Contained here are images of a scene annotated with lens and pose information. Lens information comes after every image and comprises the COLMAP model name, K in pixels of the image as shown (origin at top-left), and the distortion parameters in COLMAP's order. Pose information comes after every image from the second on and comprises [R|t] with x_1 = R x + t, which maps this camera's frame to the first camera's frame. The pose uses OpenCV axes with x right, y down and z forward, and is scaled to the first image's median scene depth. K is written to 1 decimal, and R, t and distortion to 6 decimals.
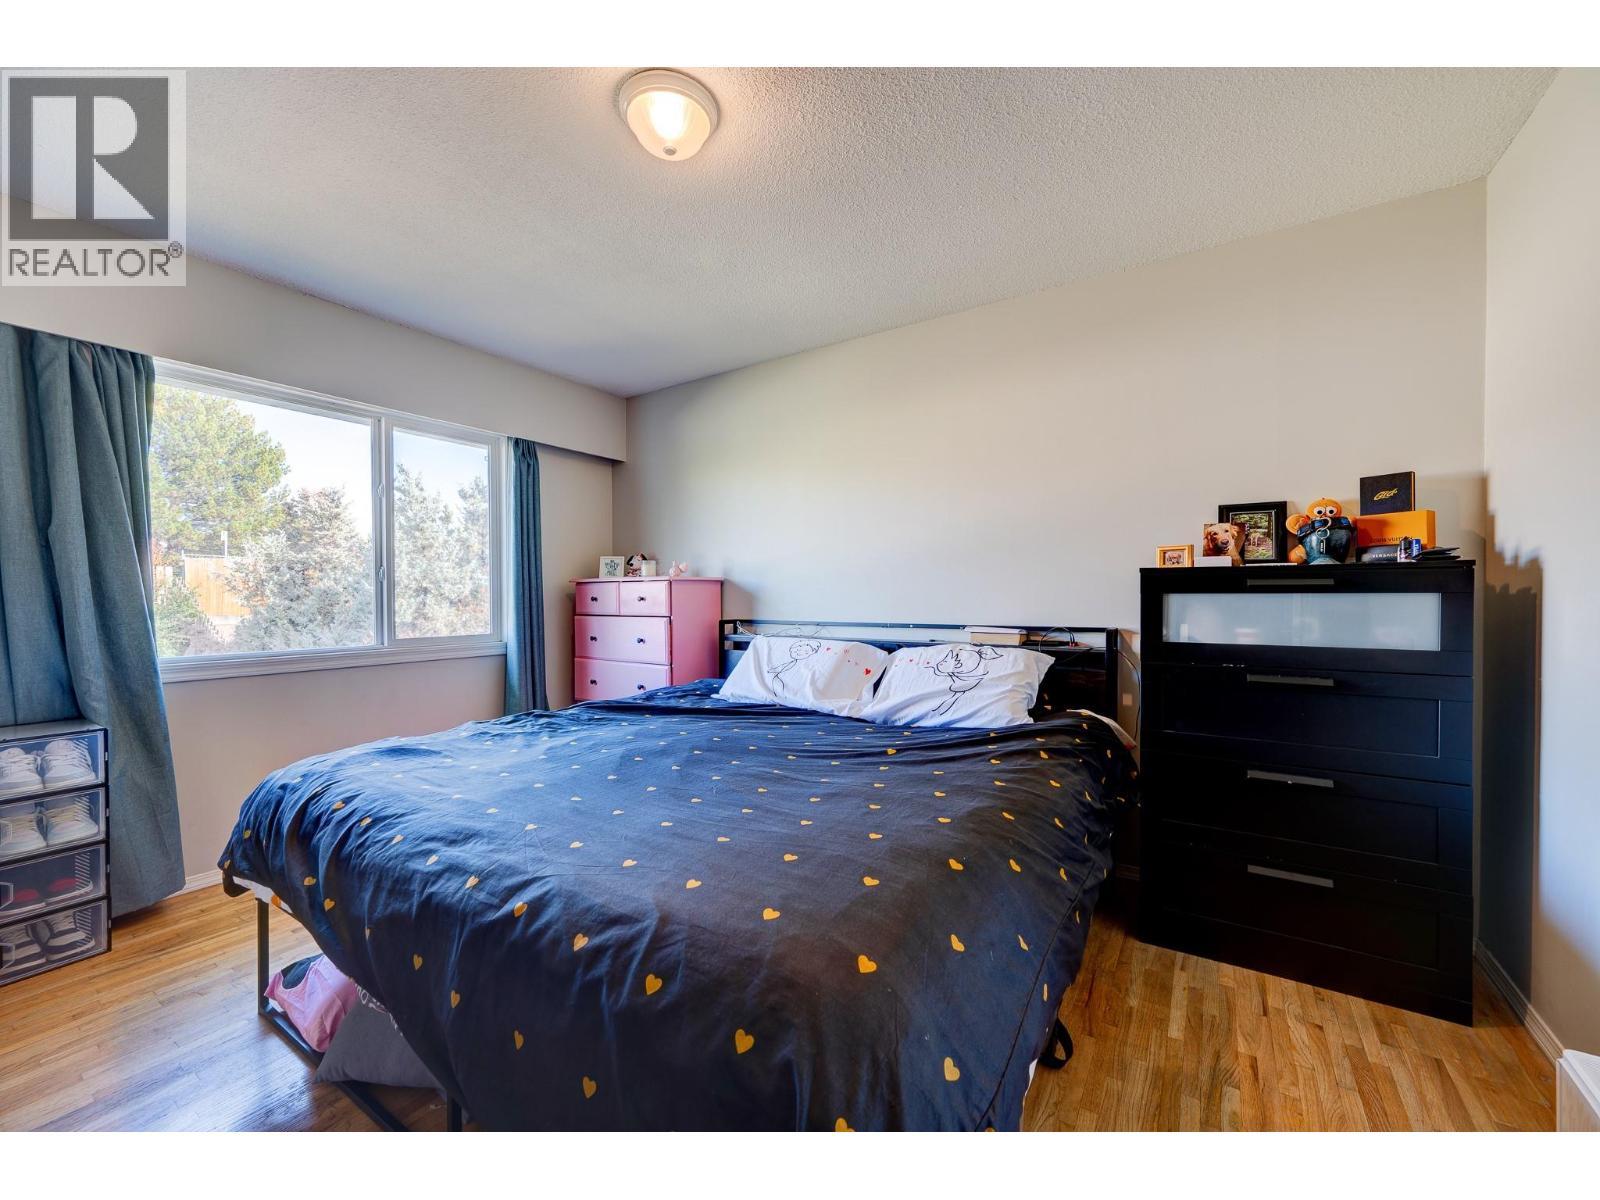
lens RADIAL K [[628.8, 0, 800.1], [0, 628.8, 603.7], [0, 0, 1]] dist [-0.000356, 0.000150]
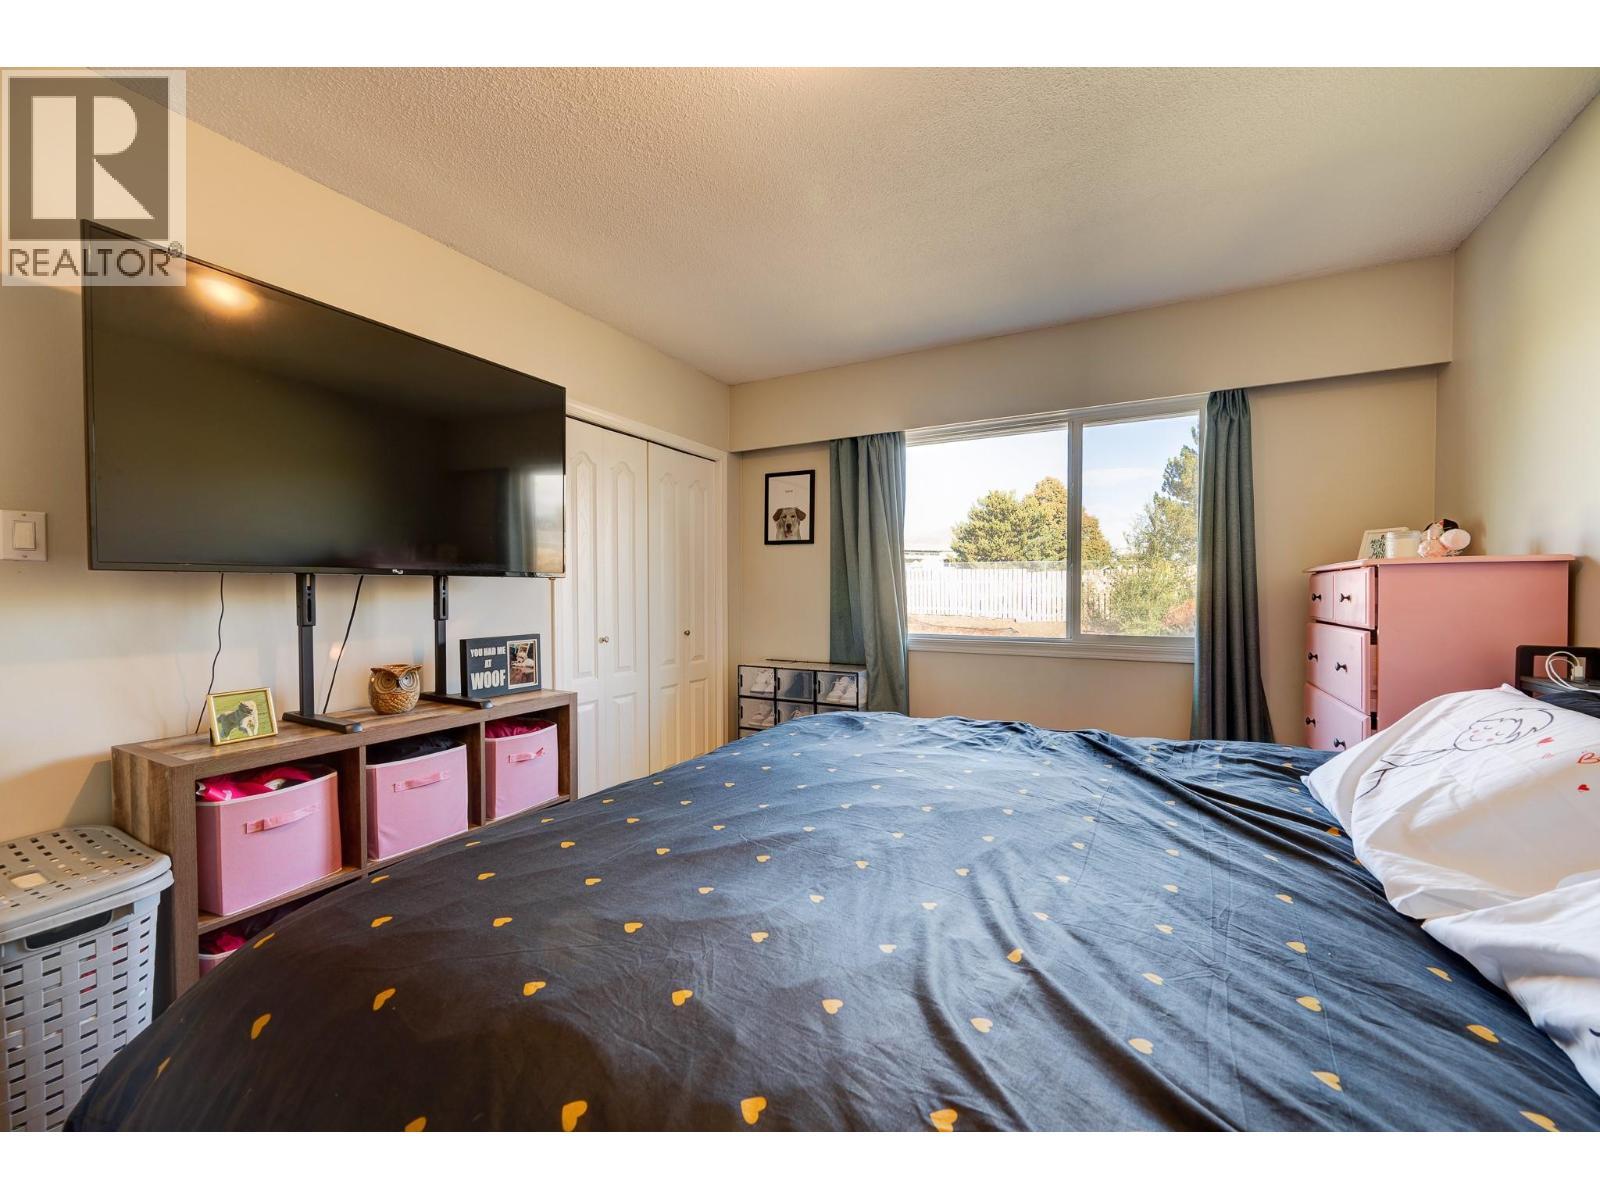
lens RADIAL K [[628.8, 0, 800.2], [0, 628.8, 590.5], [0, 0, 1]] dist [-0.000356, 0.000150]
pose [[0.101699, 0.003755, -0.994808, 0.281237], [-0.013071, 0.999912, 0.002438, -0.009063], [0.994729, 0.012756, 0.101739, 0.399146]]
